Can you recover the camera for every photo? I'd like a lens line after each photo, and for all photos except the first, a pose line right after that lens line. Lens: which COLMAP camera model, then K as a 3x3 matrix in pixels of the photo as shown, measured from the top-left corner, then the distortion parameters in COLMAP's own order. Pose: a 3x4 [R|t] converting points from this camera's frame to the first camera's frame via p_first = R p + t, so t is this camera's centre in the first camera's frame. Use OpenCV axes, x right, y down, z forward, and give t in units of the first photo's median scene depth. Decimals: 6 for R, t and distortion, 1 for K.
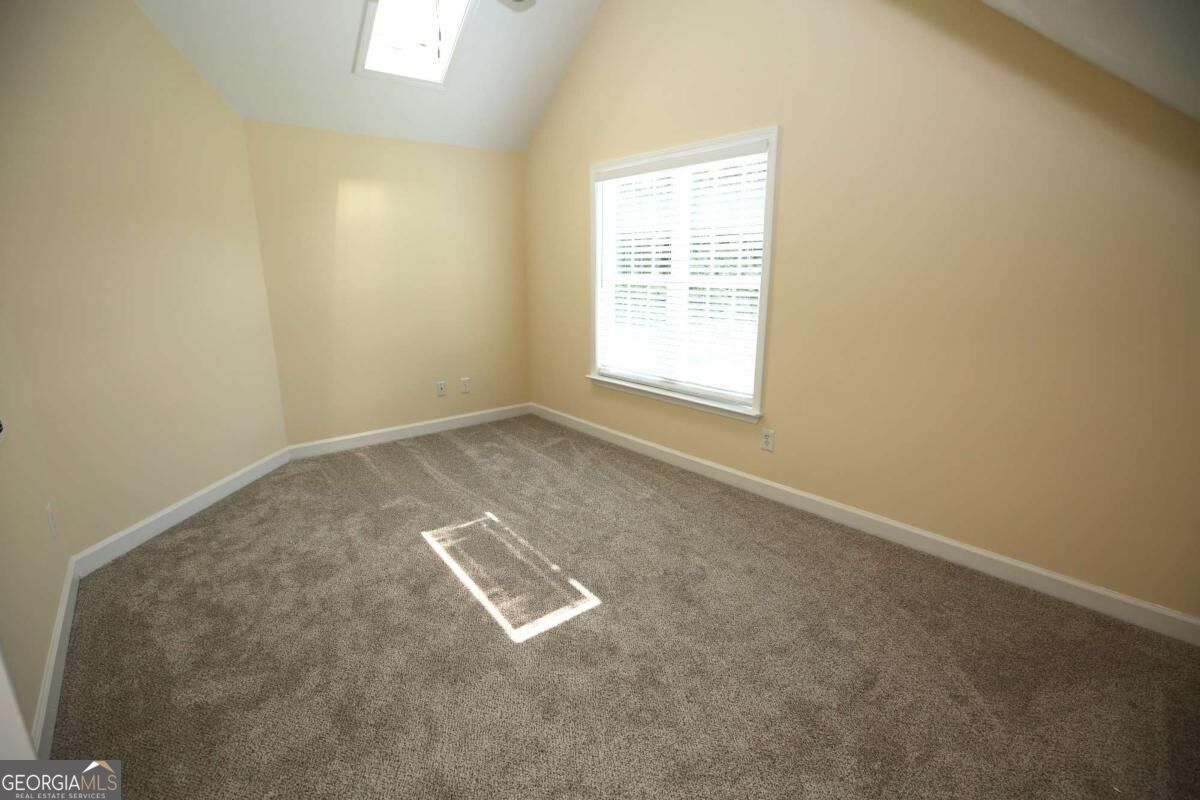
lens RADIAL K [[544.4, 0, 593.7], [0, 544.4, 398.9], [0, 0, 1]] dist [-0.046792, 0.014883]
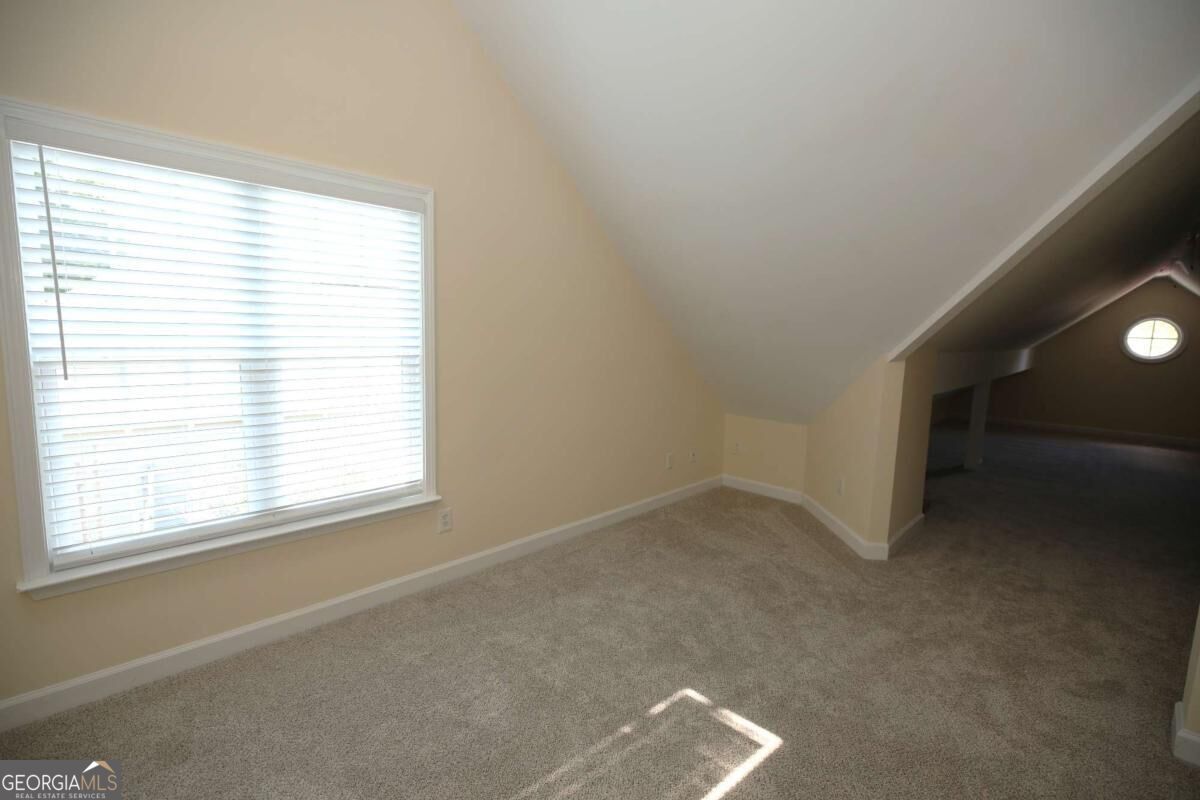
lens RADIAL K [[544.4, 0, 593.7], [0, 544.4, 398.9], [0, 0, 1]] dist [-0.046792, 0.014883]
pose [[-0.098268, -0.122901, 0.987542, -0.643867], [0.207204, 0.968069, 0.141096, -0.220594], [-0.973350, 0.218488, -0.069665, 0.840939]]
